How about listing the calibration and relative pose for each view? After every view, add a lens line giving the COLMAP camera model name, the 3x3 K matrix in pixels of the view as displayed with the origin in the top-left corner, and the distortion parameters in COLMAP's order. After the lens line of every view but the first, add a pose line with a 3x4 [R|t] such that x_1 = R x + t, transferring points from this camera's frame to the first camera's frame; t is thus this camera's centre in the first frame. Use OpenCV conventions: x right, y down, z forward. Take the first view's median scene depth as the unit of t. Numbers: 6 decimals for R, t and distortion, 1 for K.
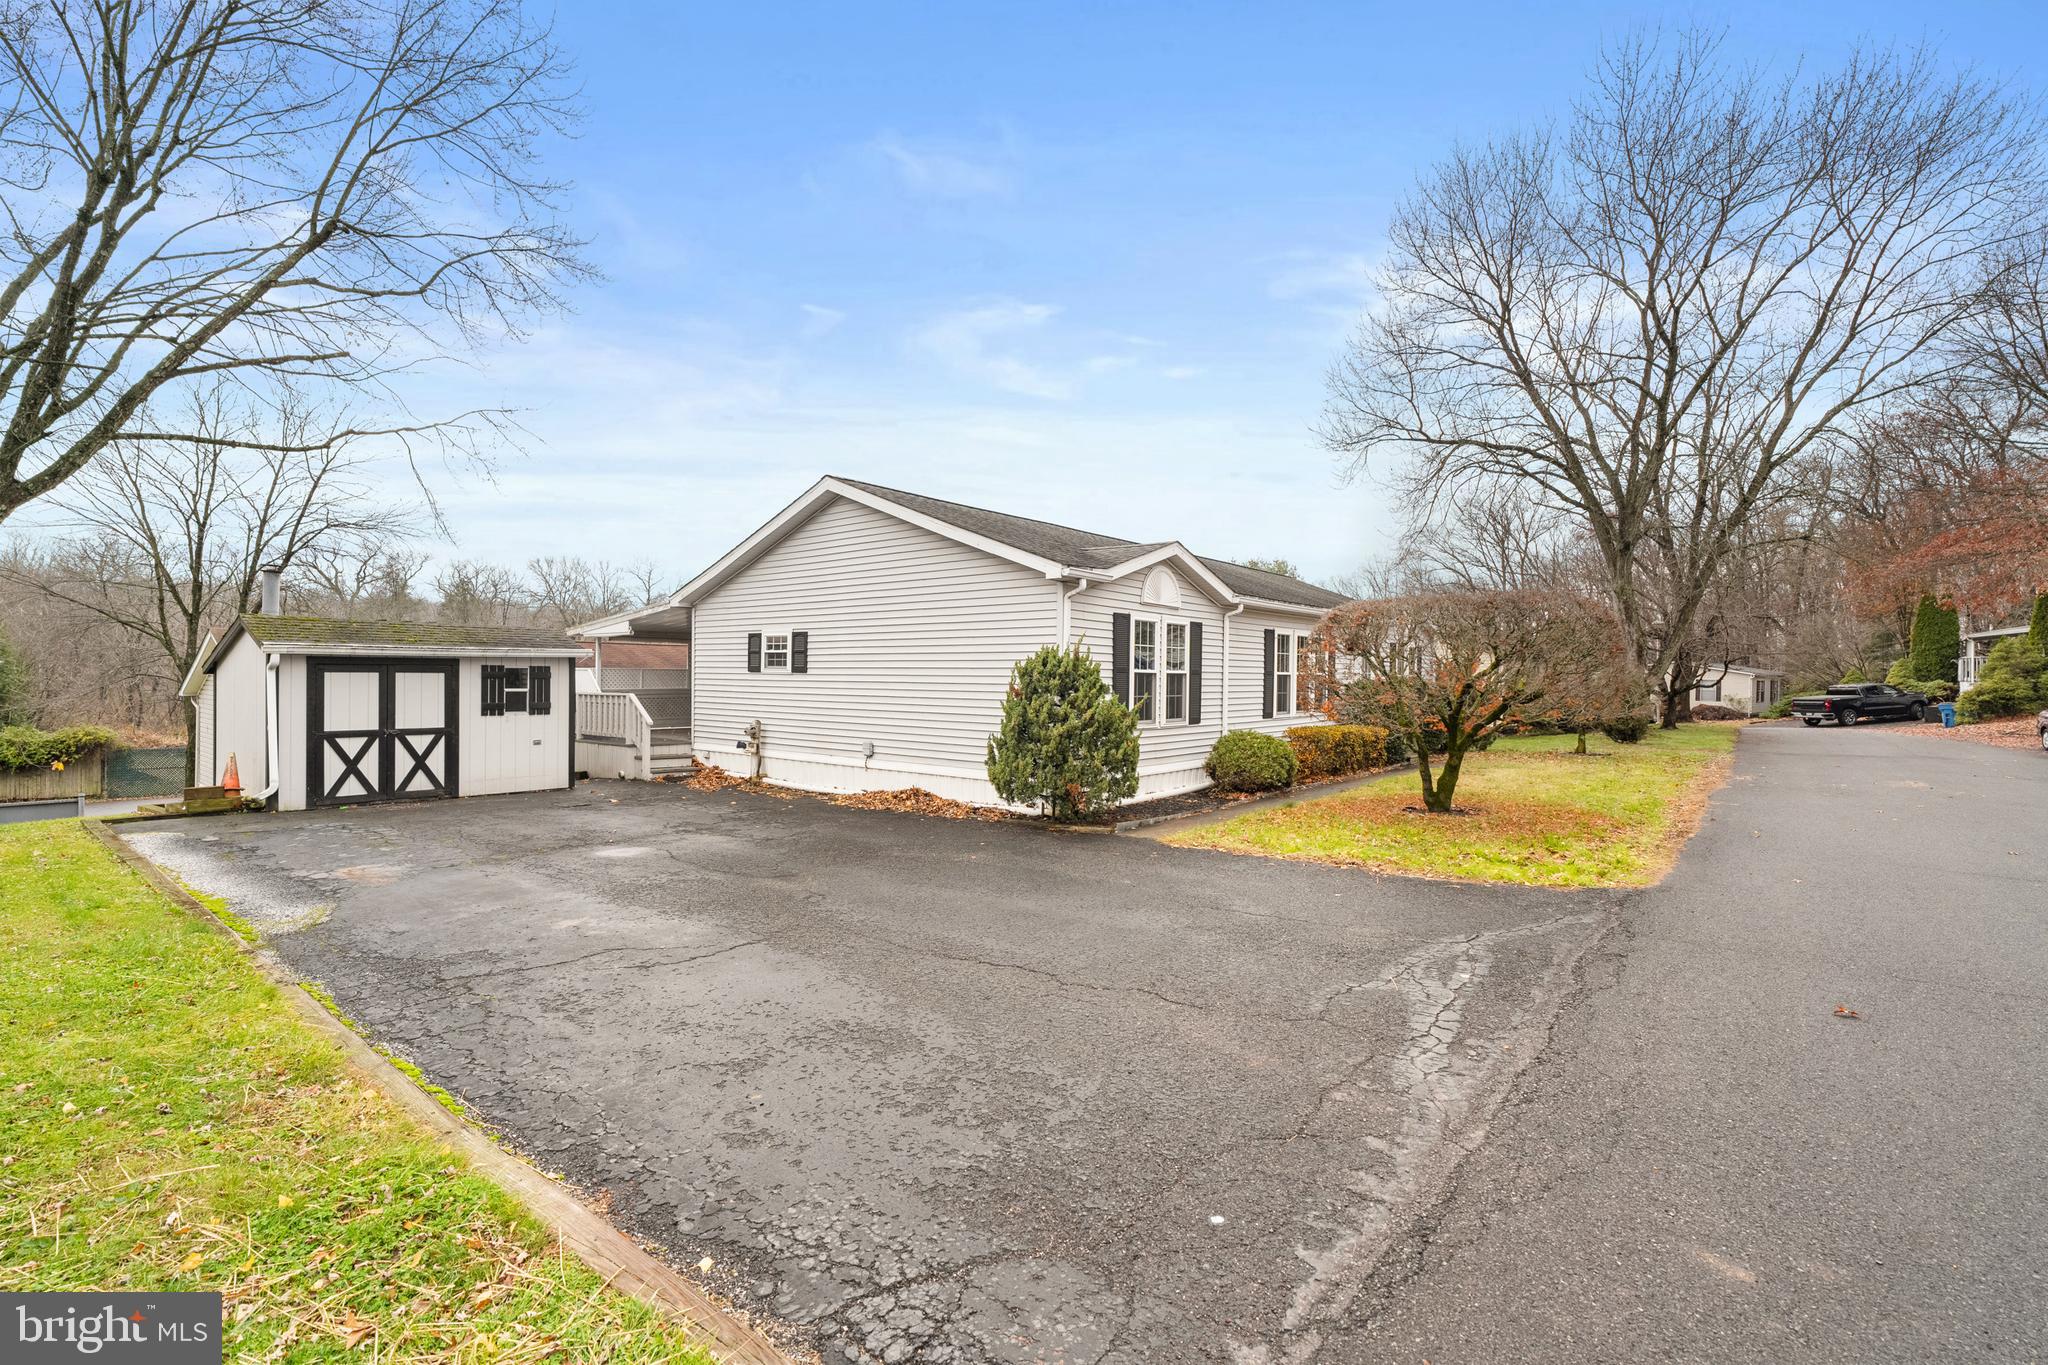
lens RADIAL K [[922.8, 0, 1028.9], [0, 922.8, 686.2], [0, 0, 1]] dist [-0.008838, 0.001276]
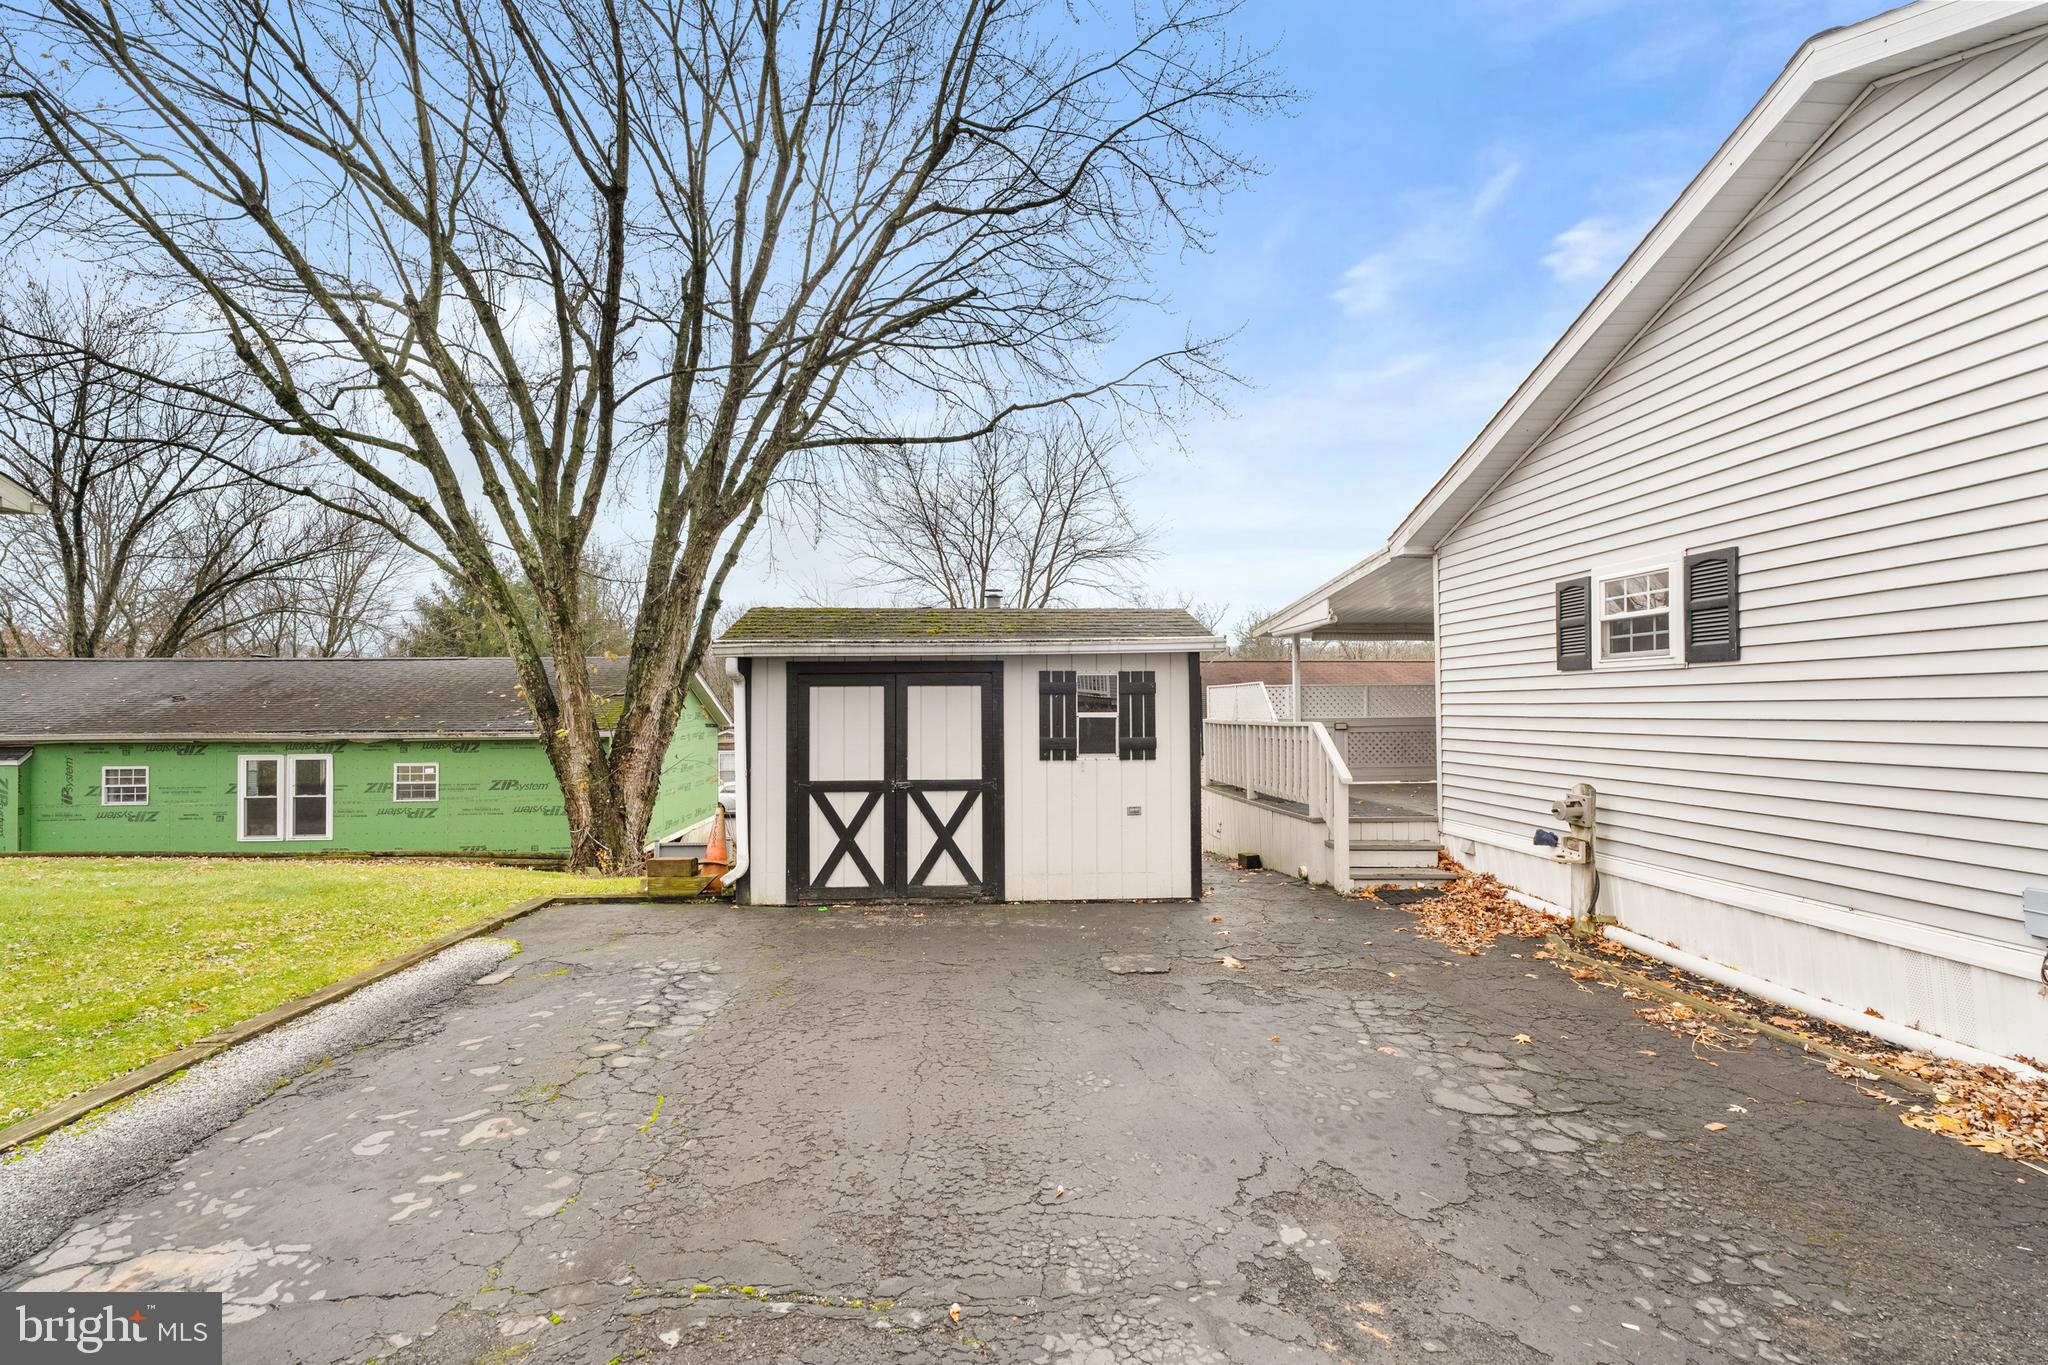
lens RADIAL K [[922.8, 0, 1016.0], [0, 922.8, 689.0], [0, 0, 1]] dist [-0.008838, 0.001276]
pose [[0.680803, -0.030606, -0.731827, -0.177982], [0.003940, 0.999265, -0.038125, 0.009322], [0.732456, 0.023072, 0.680423, 0.570661]]
